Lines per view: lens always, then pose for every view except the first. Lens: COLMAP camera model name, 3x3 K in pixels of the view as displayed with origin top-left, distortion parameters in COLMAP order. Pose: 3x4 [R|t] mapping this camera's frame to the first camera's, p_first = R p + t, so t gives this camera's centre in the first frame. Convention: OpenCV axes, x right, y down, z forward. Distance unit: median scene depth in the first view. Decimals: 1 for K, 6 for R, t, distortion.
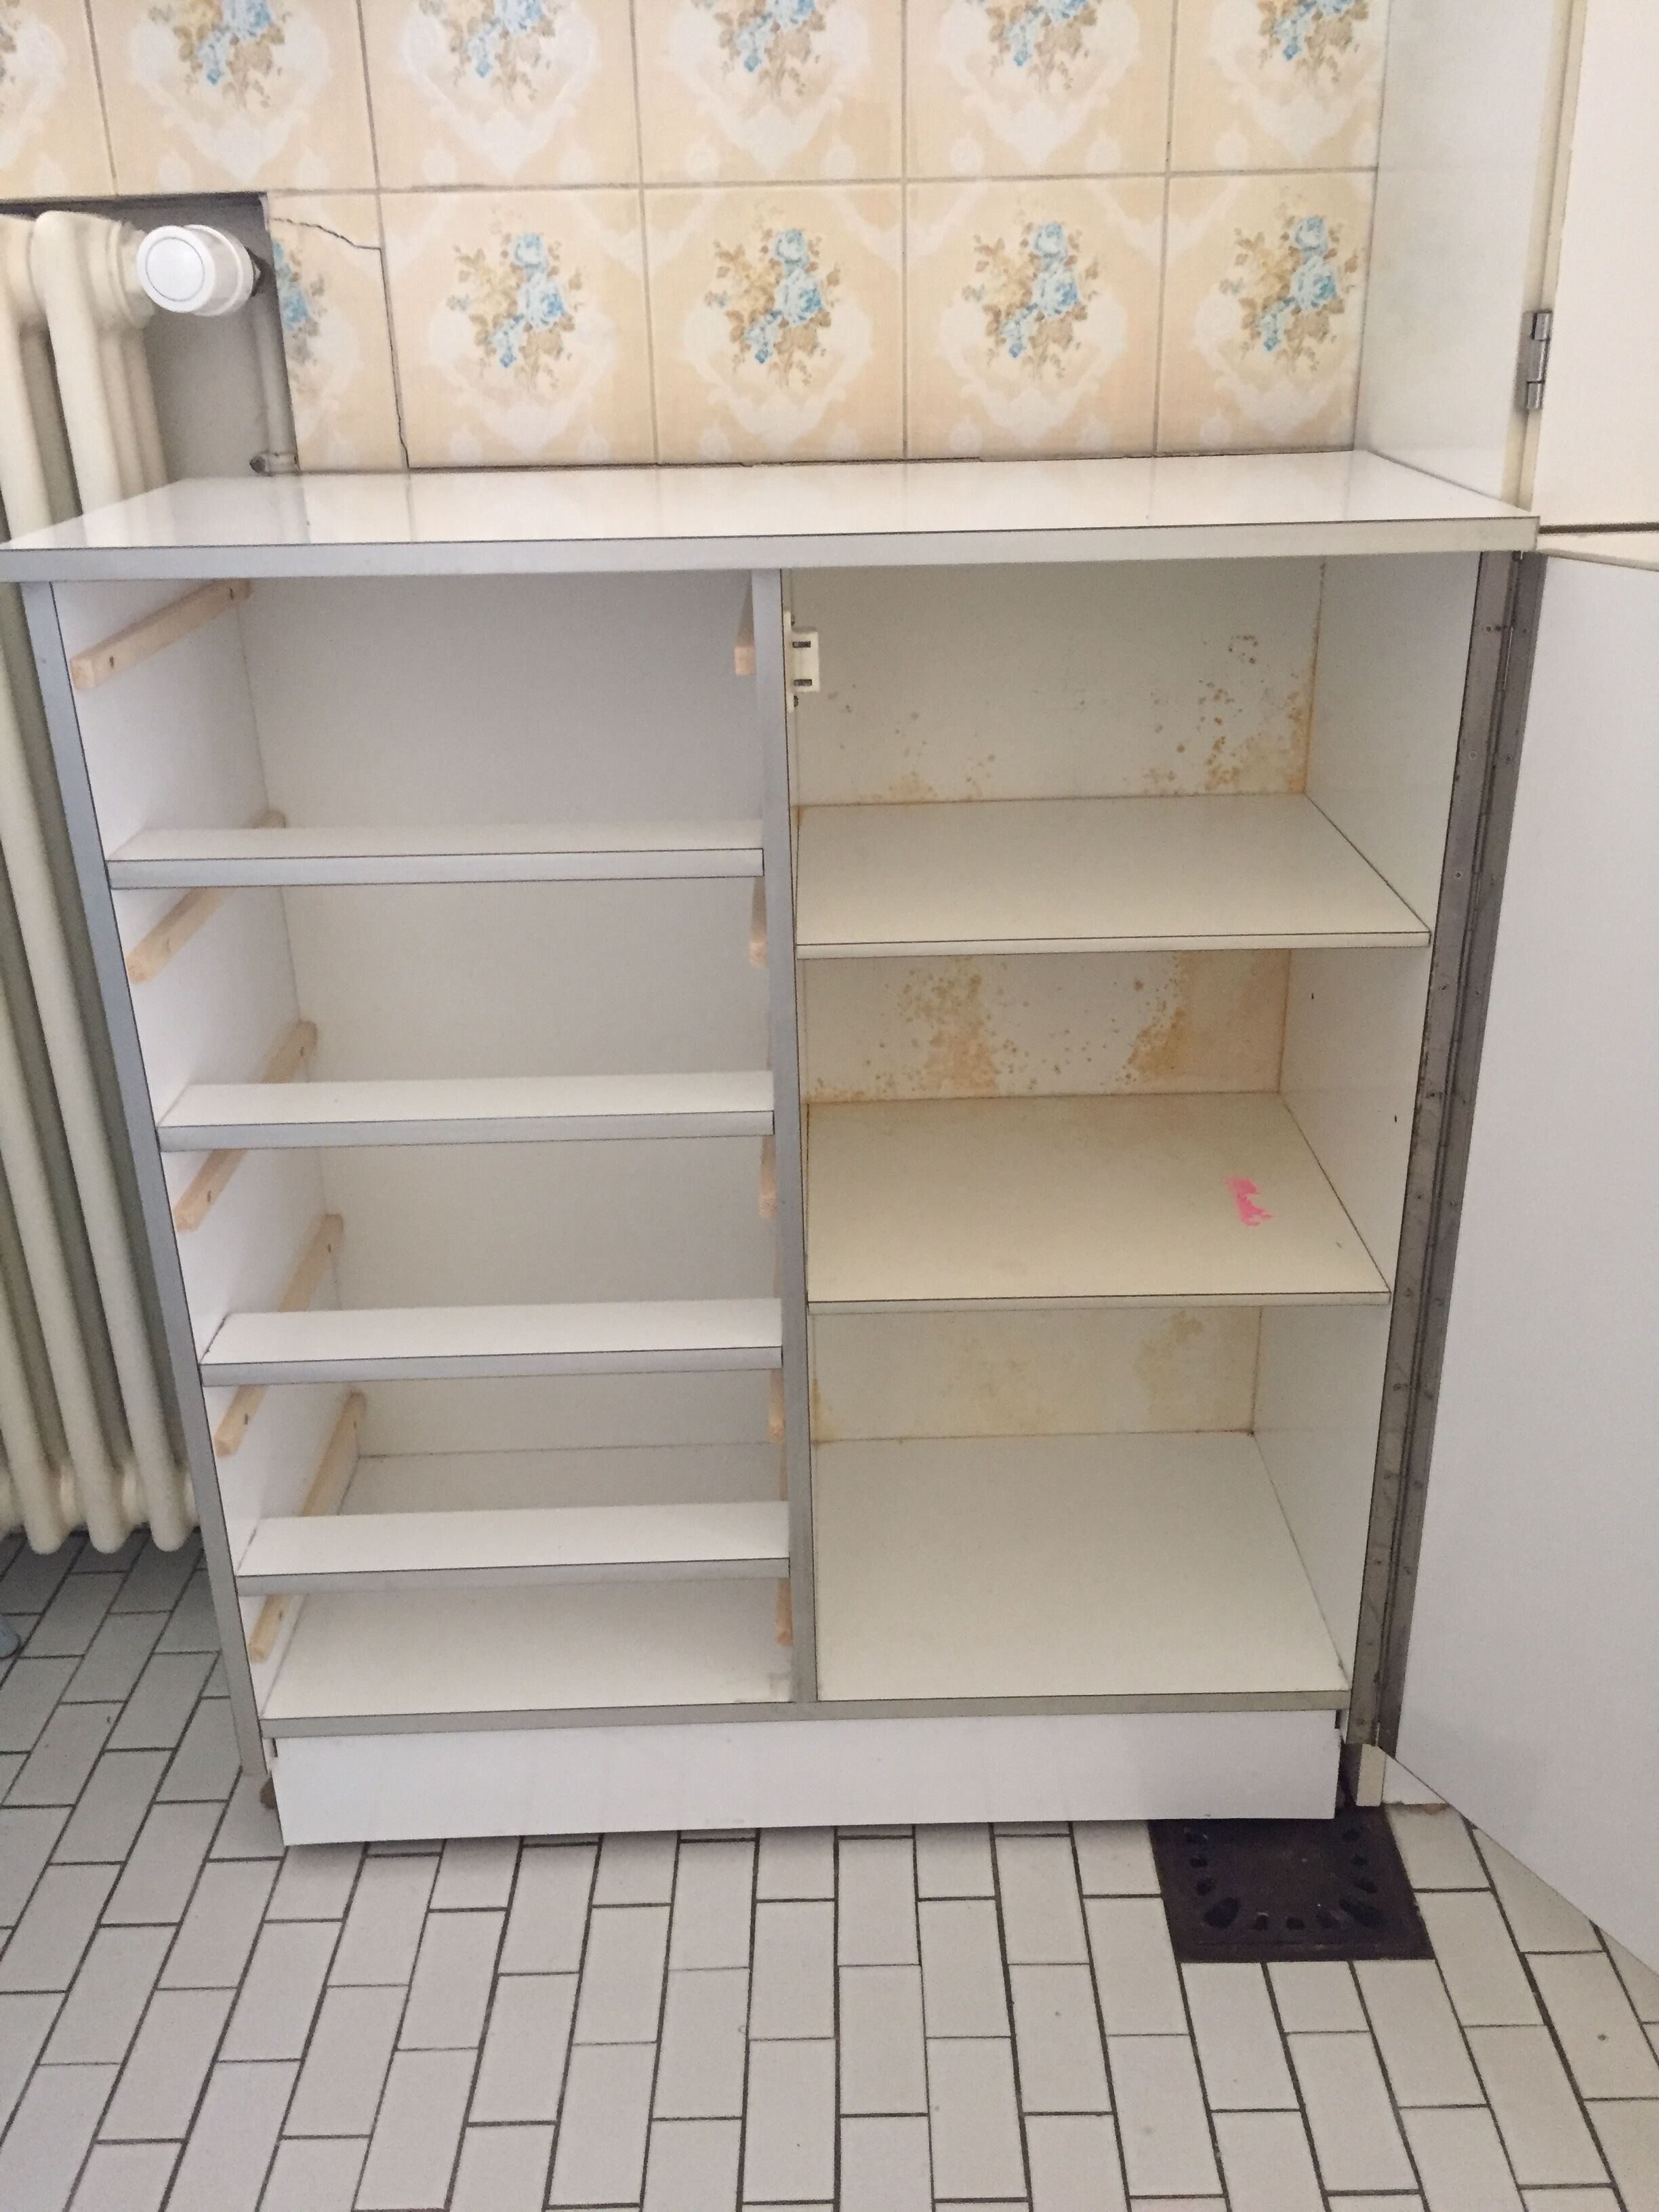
lens RADIAL K [[1885.2, 0, 836.7], [0, 1885.2, 1088.0], [0, 0, 1]] dist [0.089405, -0.130951]
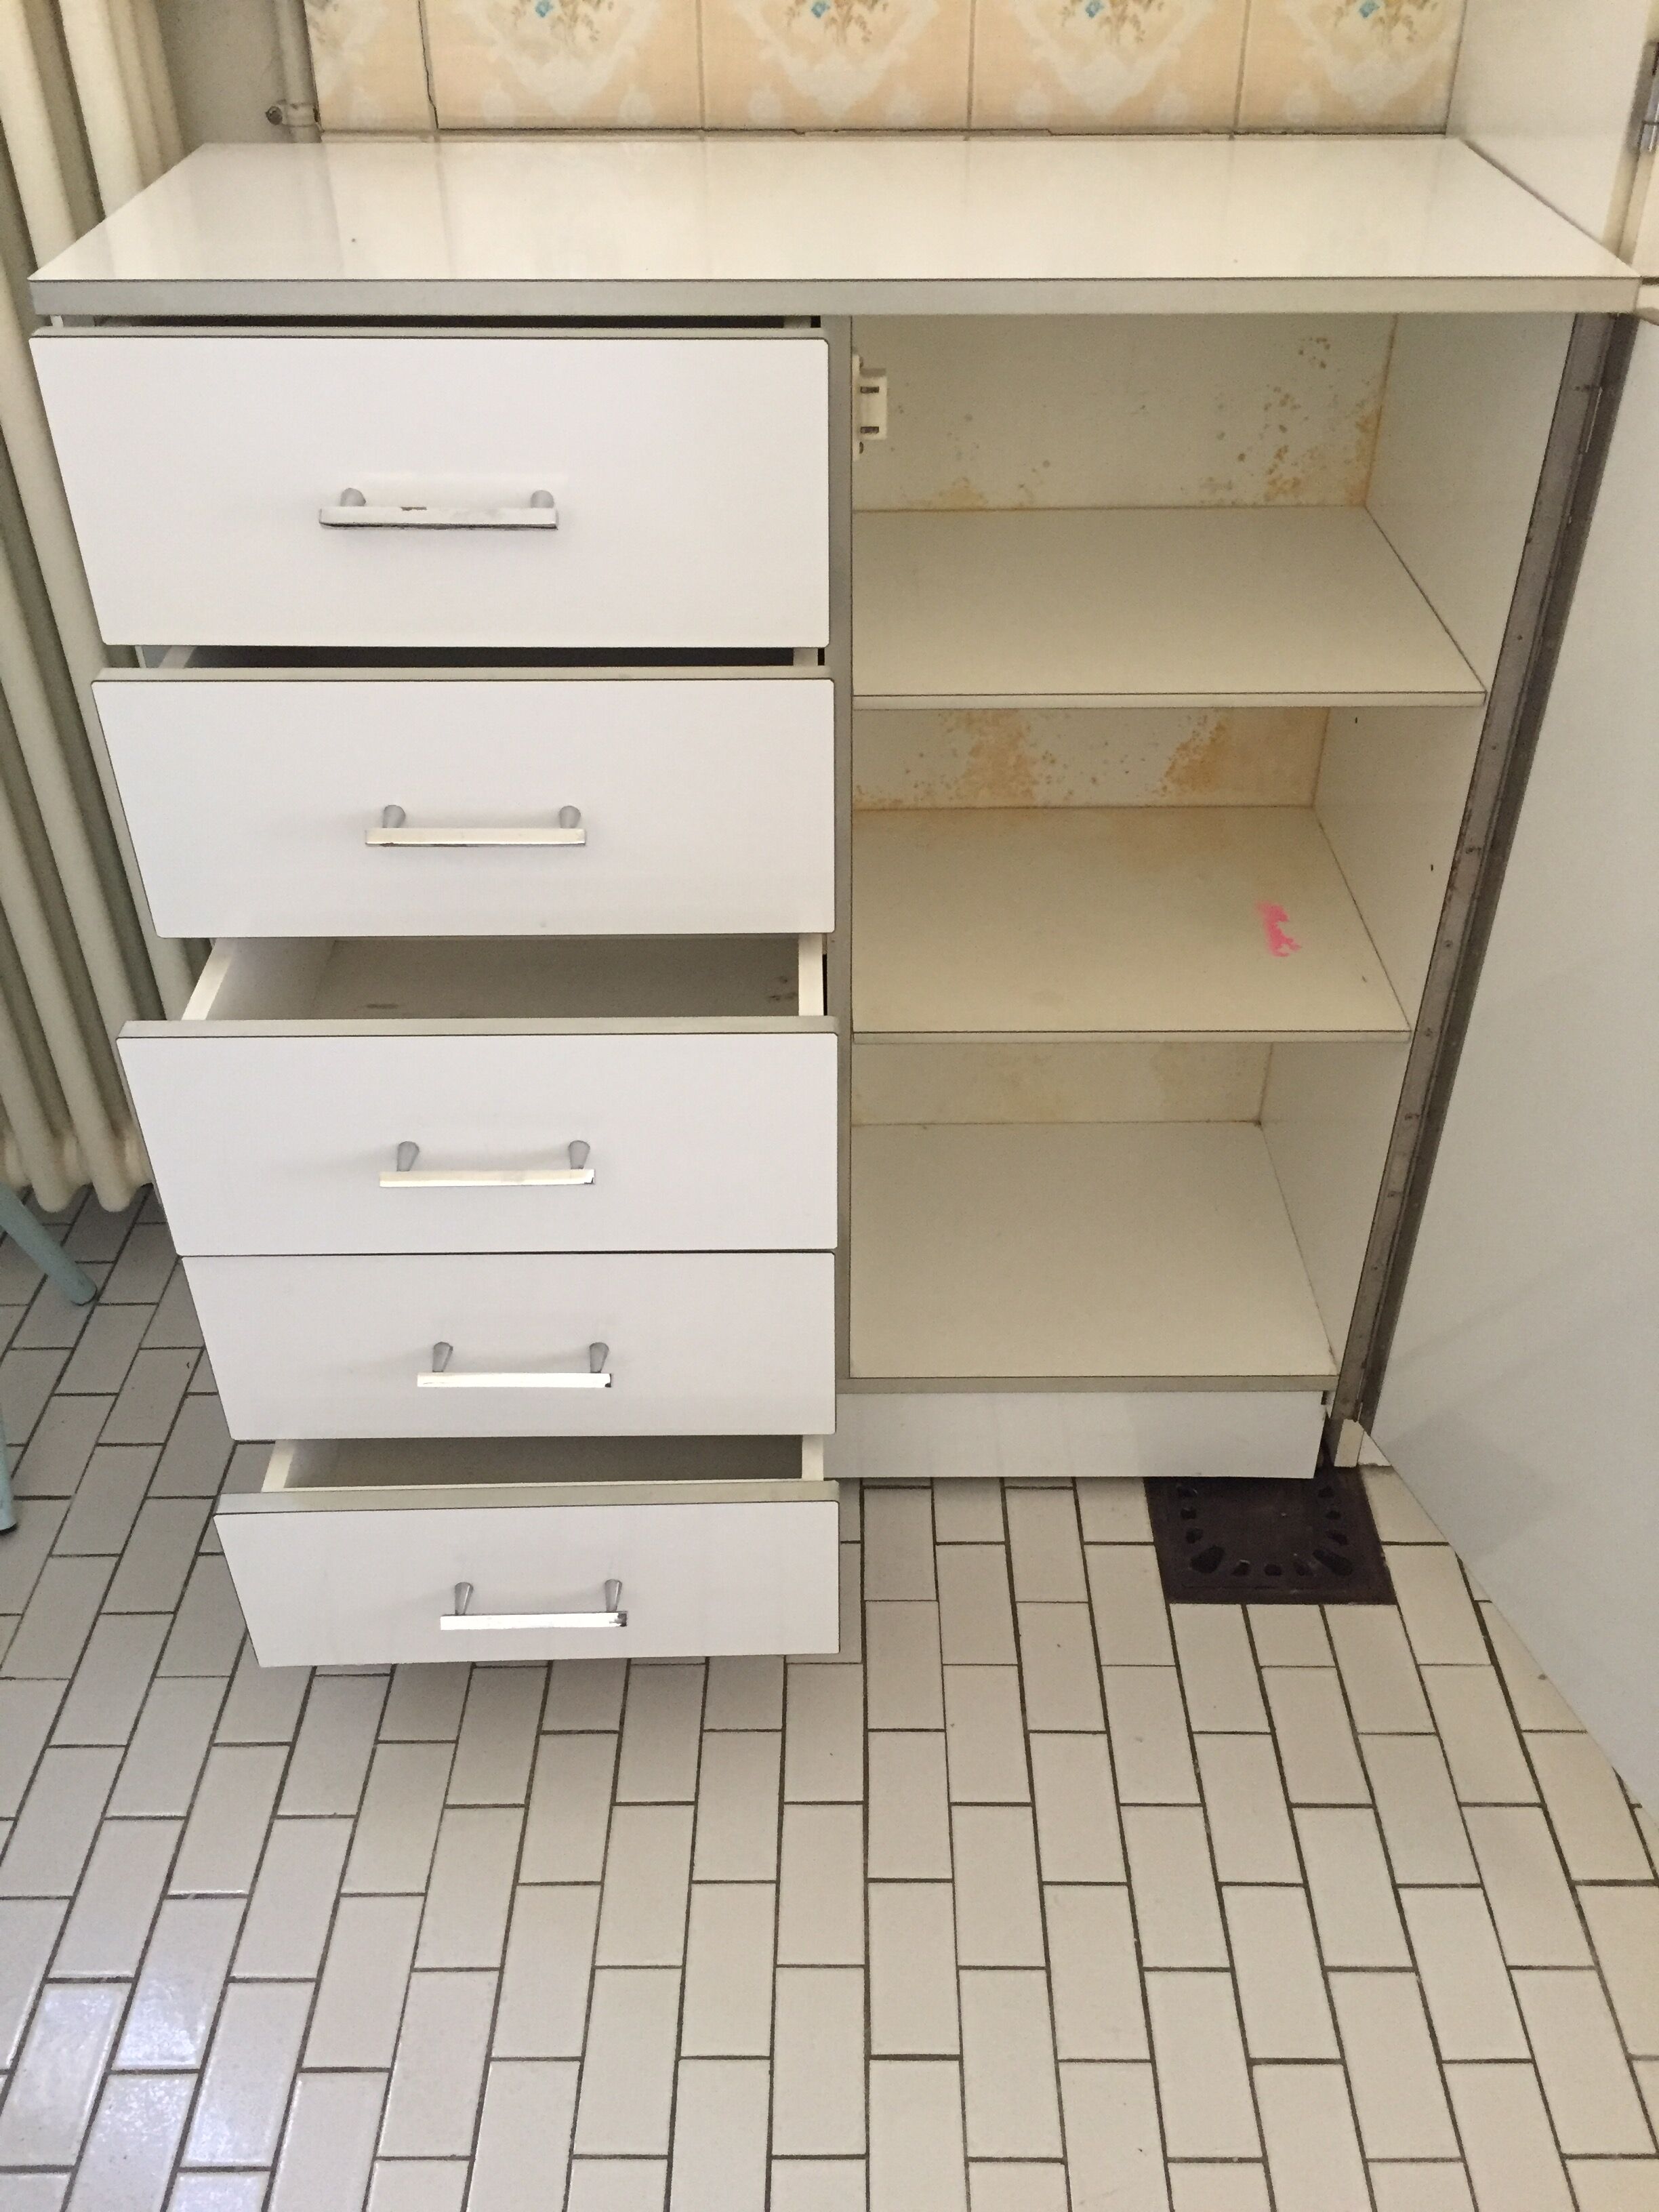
lens RADIAL K [[1885.2, 0, 836.7], [0, 1885.2, 1088.0], [0, 0, 1]] dist [0.089405, -0.130951]
pose [[0.999827, 0.016915, 0.007783, -0.028961], [-0.018211, 0.975456, 0.219441, -0.077754], [-0.003880, -0.219545, 0.975595, -0.021843]]
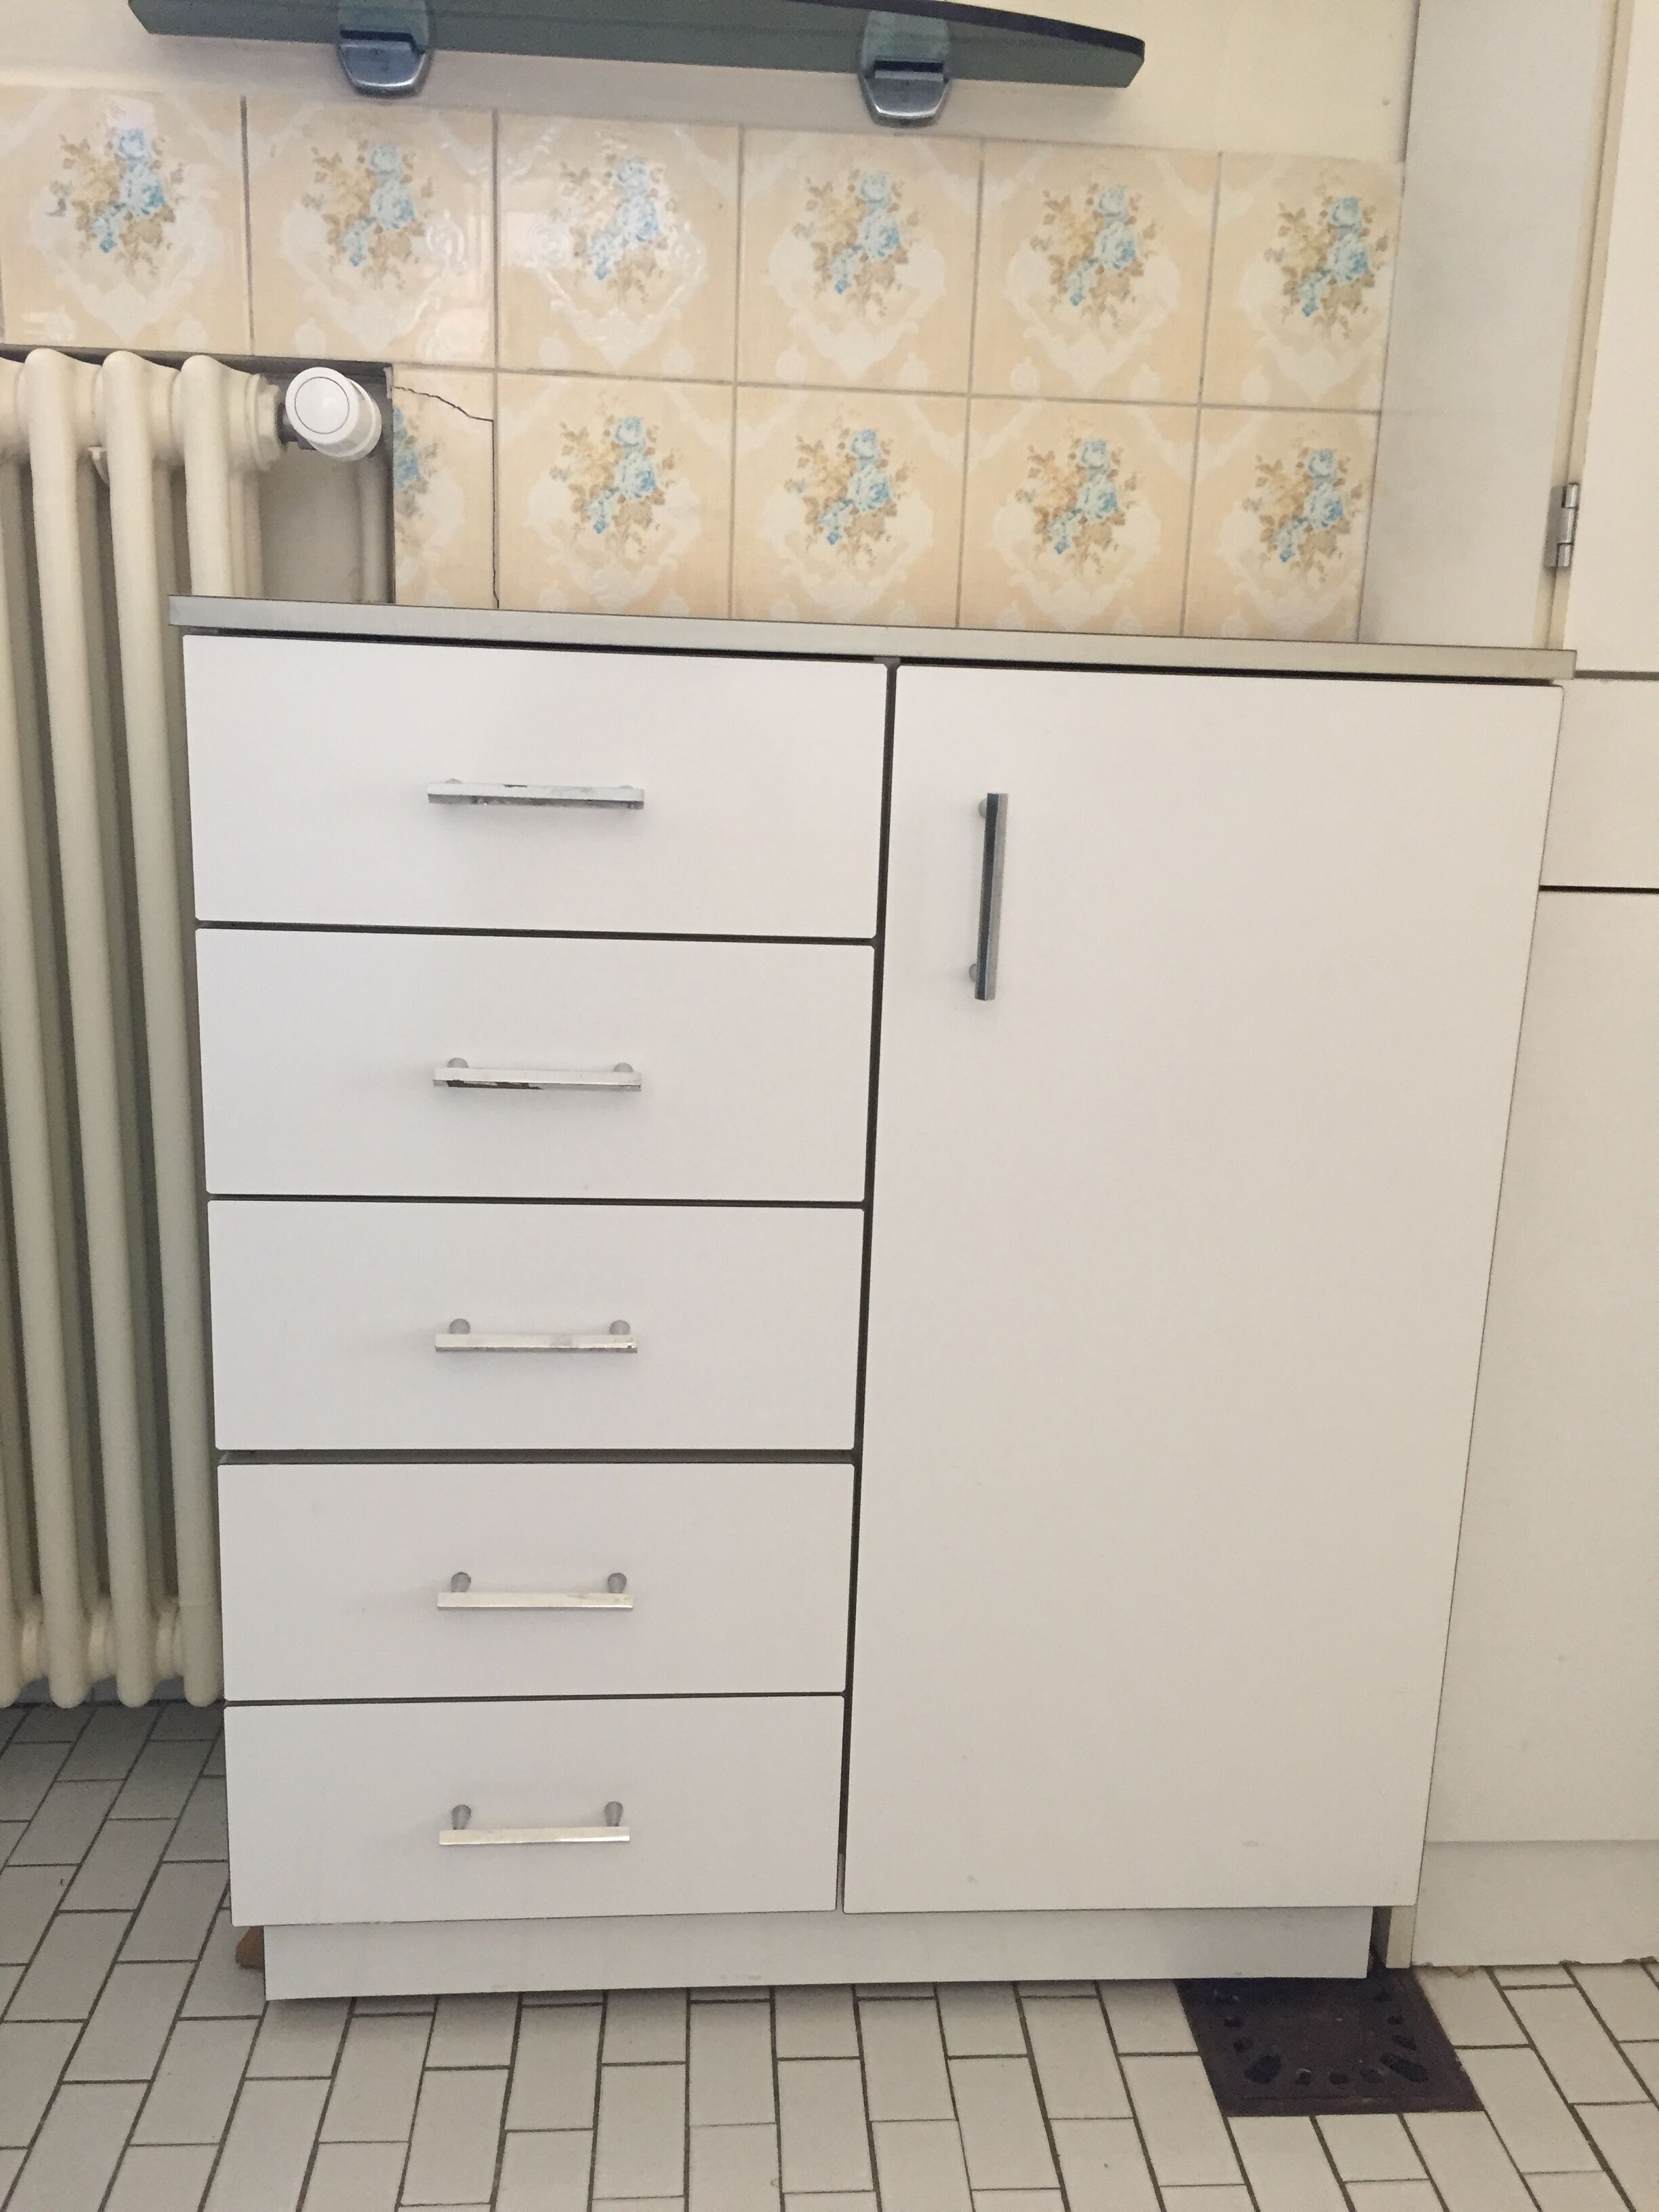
lens RADIAL K [[1885.2, 0, 836.7], [0, 1885.2, 1088.0], [0, 0, 1]] dist [0.089405, -0.130951]
pose [[0.996175, 0.042220, 0.076507, -0.108155], [-0.027336, 0.982156, -0.186073, 0.133018], [-0.082998, 0.183270, 0.979553, -0.016800]]
